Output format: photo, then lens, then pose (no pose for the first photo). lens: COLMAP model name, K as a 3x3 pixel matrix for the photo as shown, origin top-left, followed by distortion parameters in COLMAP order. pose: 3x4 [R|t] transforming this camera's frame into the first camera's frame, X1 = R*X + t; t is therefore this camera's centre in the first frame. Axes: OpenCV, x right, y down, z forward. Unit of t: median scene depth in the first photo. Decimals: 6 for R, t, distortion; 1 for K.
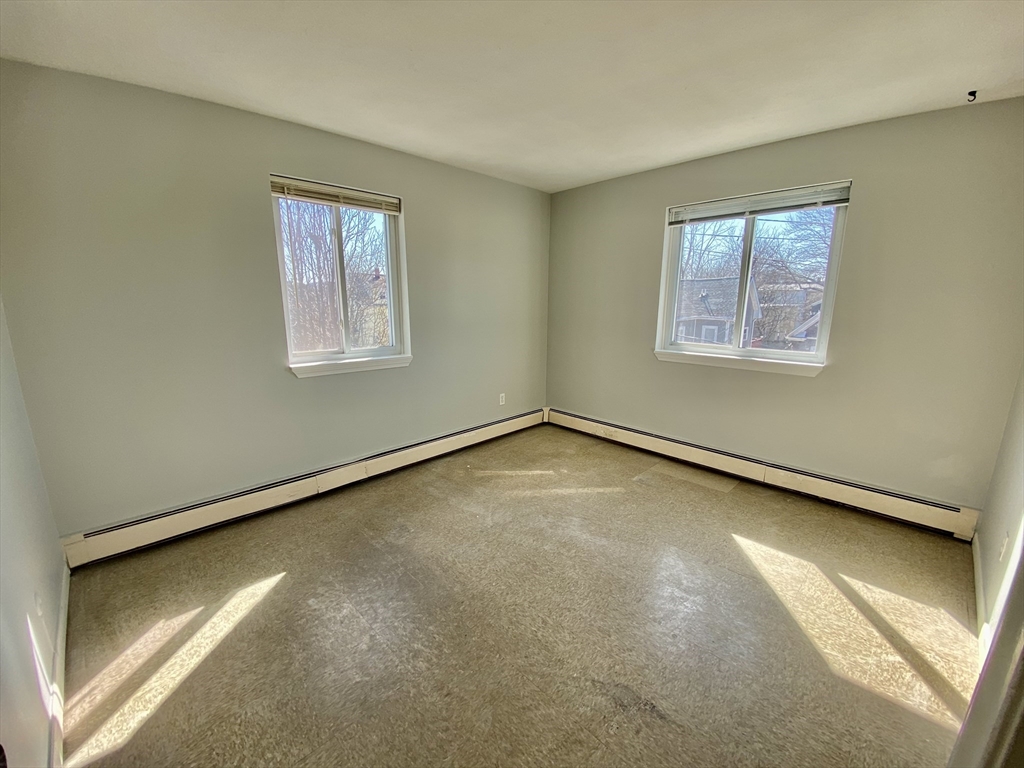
lens RADIAL K [[410.8, 0, 512.9], [0, 410.8, 387.3], [0, 0, 1]] dist [0.030075, -0.023847]
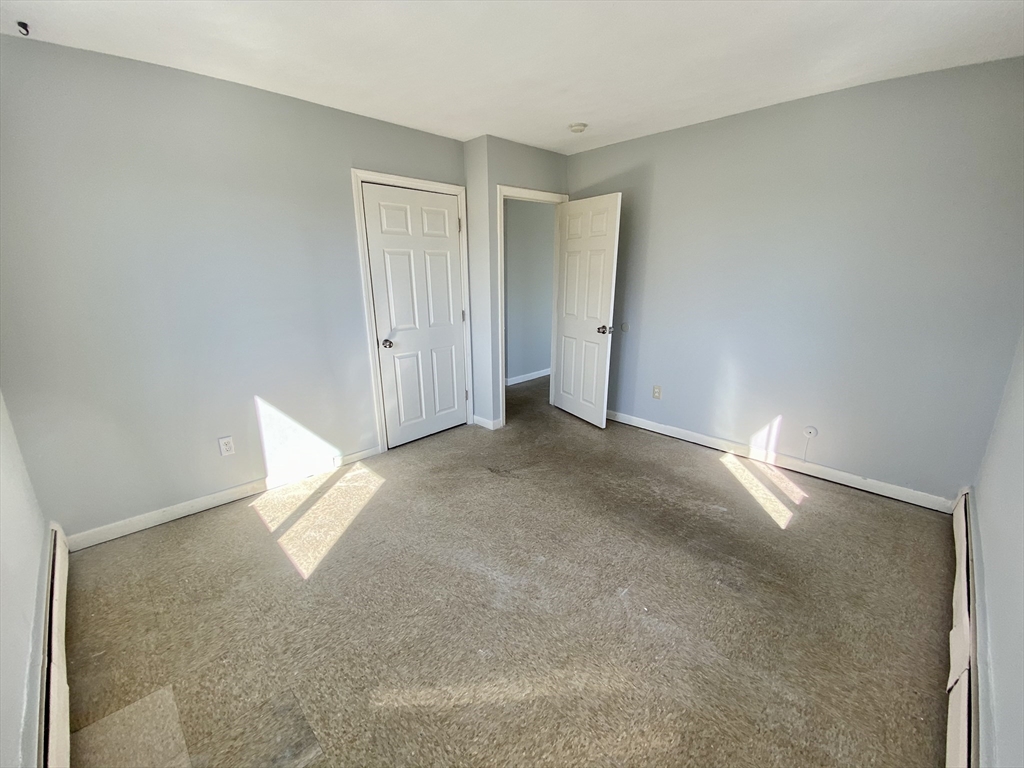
lens RADIAL K [[410.8, 0, 512.9], [0, 410.8, 387.3], [0, 0, 1]] dist [0.030075, -0.023847]
pose [[-0.999989, 0.003170, -0.003337, 0.143736], [0.001194, 0.878859, 0.477080, -0.355101], [0.004445, 0.477071, -0.878854, 1.583628]]
